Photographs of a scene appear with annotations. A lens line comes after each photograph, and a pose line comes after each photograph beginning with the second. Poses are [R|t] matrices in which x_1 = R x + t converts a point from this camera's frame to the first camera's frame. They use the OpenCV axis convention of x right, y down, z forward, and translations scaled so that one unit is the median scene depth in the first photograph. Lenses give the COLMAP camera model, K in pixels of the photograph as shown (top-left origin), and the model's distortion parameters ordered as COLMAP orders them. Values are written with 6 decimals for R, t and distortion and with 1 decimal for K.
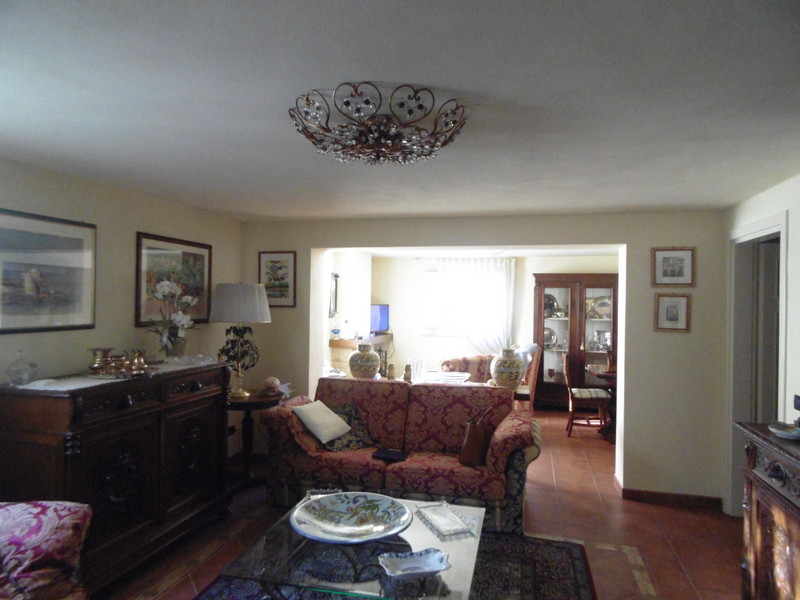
lens RADIAL K [[518.2, 0, 400.0], [0, 518.2, 300.0], [0, 0, 1]] dist [0.011171, -0.000482]
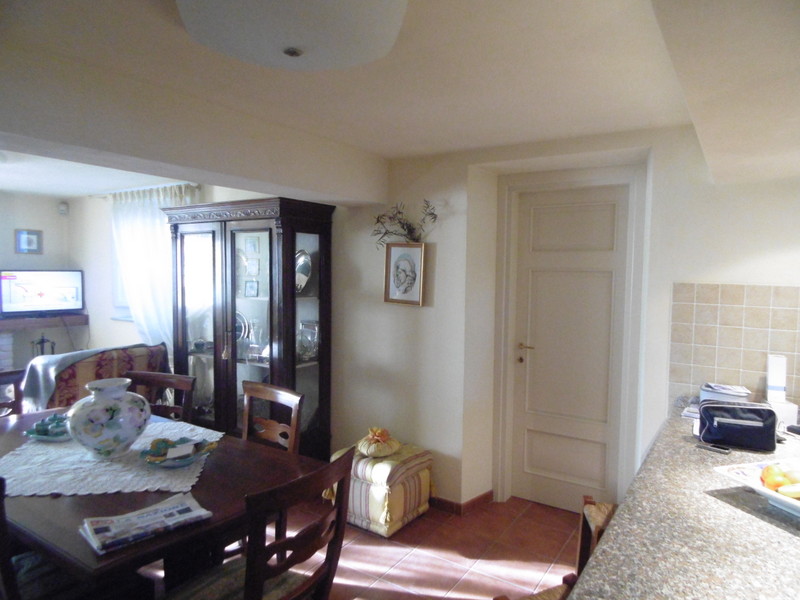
lens RADIAL K [[518.2, 0, 400.0], [0, 518.2, 300.0], [0, 0, 1]] dist [0.011171, -0.000482]
pose [[0.948317, 0.016045, -0.316918, 0.633155], [0.001448, 0.998492, 0.054887, 0.010776], [0.317320, -0.052509, 0.946864, 0.553252]]
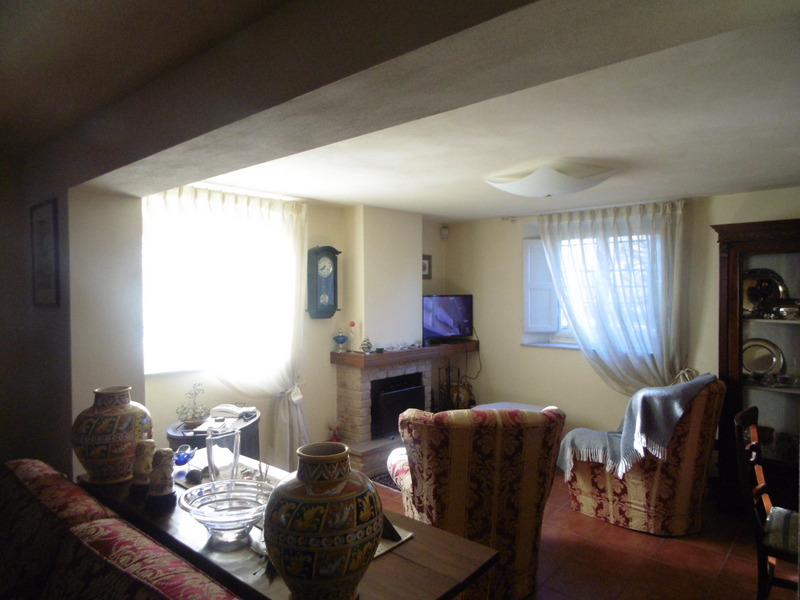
lens RADIAL K [[518.2, 0, 400.0], [0, 518.2, 300.0], [0, 0, 1]] dist [0.011171, -0.000482]
pose [[0.889496, -0.011333, -0.456802, 0.213161], [0.019855, 0.999707, 0.013860, 0.004189], [0.456511, -0.021398, 0.889460, 0.429994]]
